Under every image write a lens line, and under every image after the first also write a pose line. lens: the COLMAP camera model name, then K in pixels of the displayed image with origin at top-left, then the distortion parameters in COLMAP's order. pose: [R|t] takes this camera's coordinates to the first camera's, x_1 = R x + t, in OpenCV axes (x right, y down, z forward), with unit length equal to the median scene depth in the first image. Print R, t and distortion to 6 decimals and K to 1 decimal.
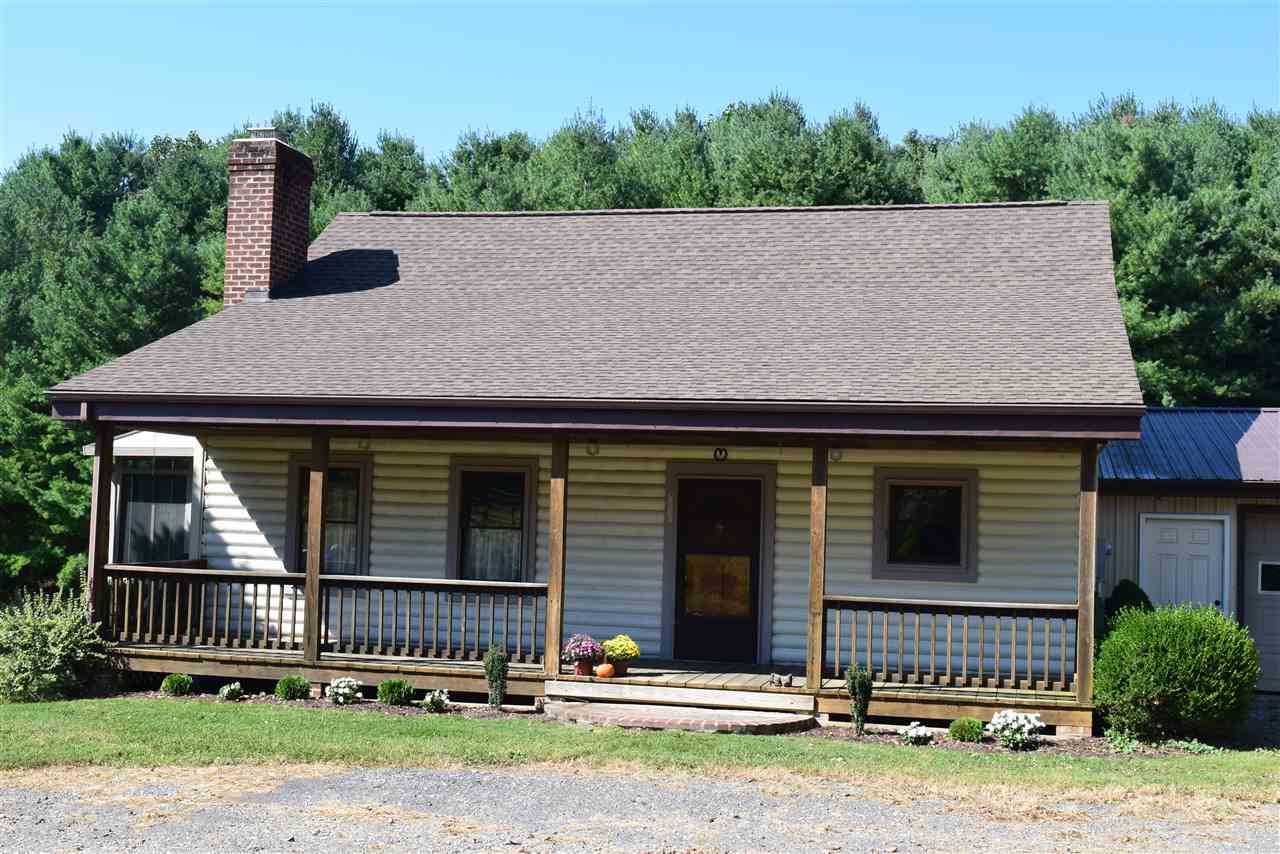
lens RADIAL K [[1593.2, 0, 640.0], [0, 1593.2, 427.0], [0, 0, 1]] dist [-0.027586, -0.010365]
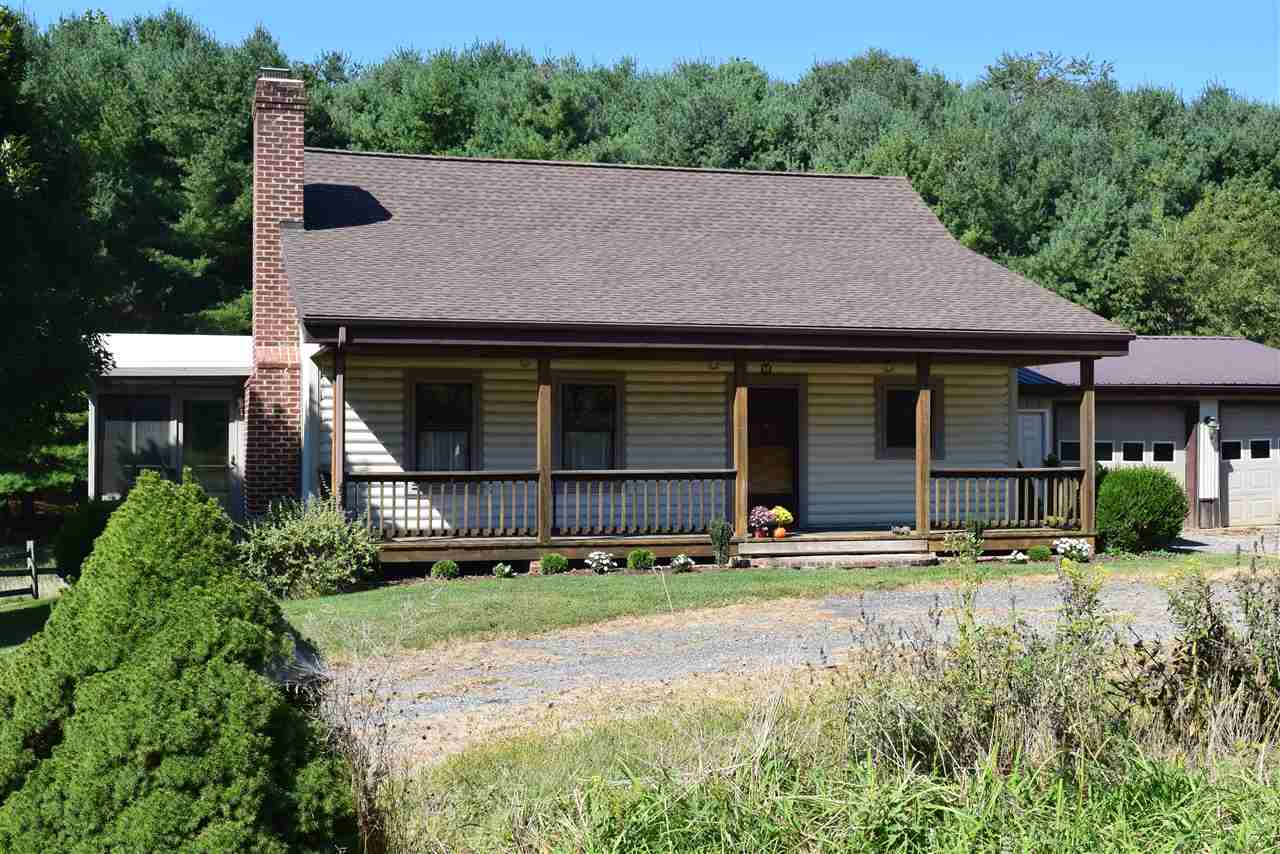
lens RADIAL K [[1593.2, 0, 640.0], [0, 1593.2, 427.0], [0, 0, 1]] dist [-0.027586, -0.010365]
pose [[0.870654, -0.025890, 0.491215, -0.573973], [0.000175, 0.998630, 0.052324, -0.002835], [-0.491896, -0.045470, 0.869466, -0.064835]]
